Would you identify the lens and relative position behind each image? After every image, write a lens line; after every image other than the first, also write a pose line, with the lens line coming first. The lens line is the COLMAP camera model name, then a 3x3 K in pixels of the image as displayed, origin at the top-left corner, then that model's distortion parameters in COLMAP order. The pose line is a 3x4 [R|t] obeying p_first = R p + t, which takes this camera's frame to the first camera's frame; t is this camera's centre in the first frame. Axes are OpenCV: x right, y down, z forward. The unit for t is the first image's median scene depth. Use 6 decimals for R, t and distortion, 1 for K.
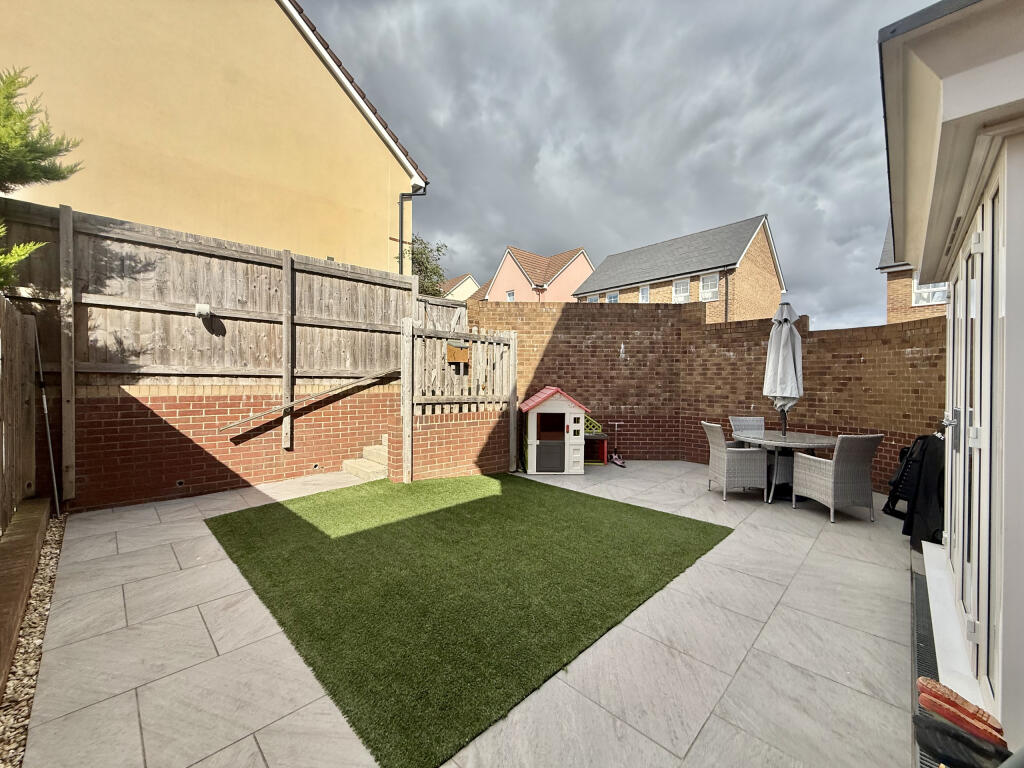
lens RADIAL K [[408.4, 0, 512.3], [0, 408.4, 383.5], [0, 0, 1]] dist [-0.001679, 0.000391]
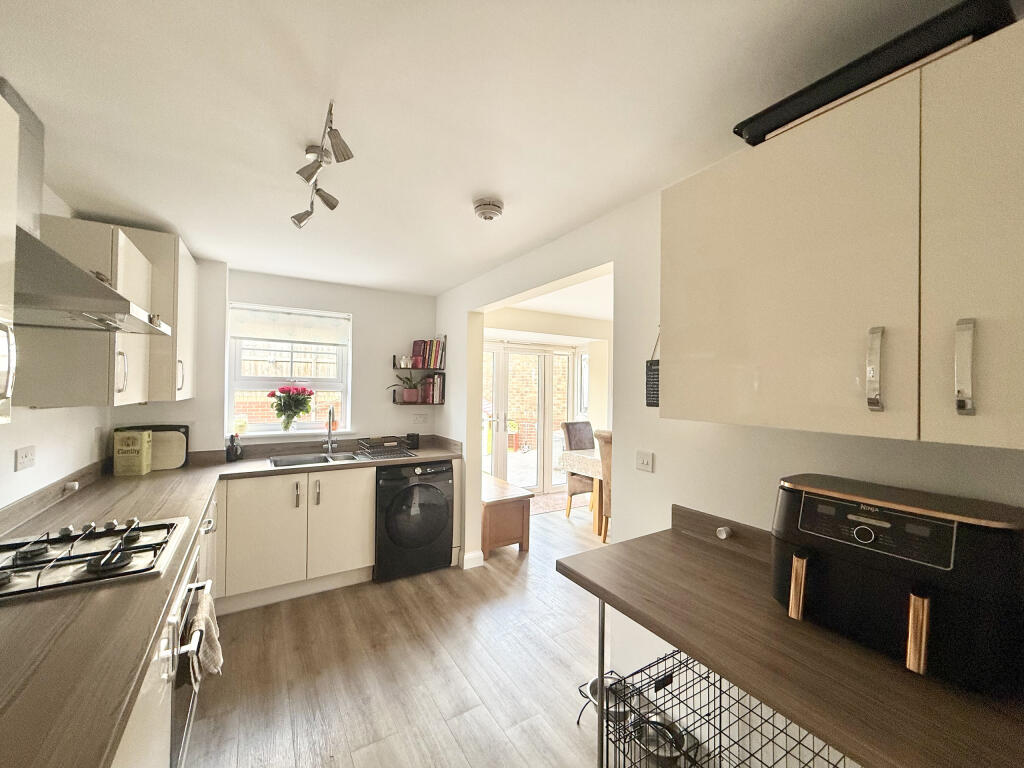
lens RADIAL K [[408.4, 0, 512.7], [0, 408.4, 383.5], [0, 0, 1]] dist [-0.001679, 0.000391]
pose [[0.972881, 0.002261, -0.231296, 0.546101], [-0.006197, 0.999848, -0.016294, -0.021313], [0.231224, 0.017286, 0.972747, -0.422082]]
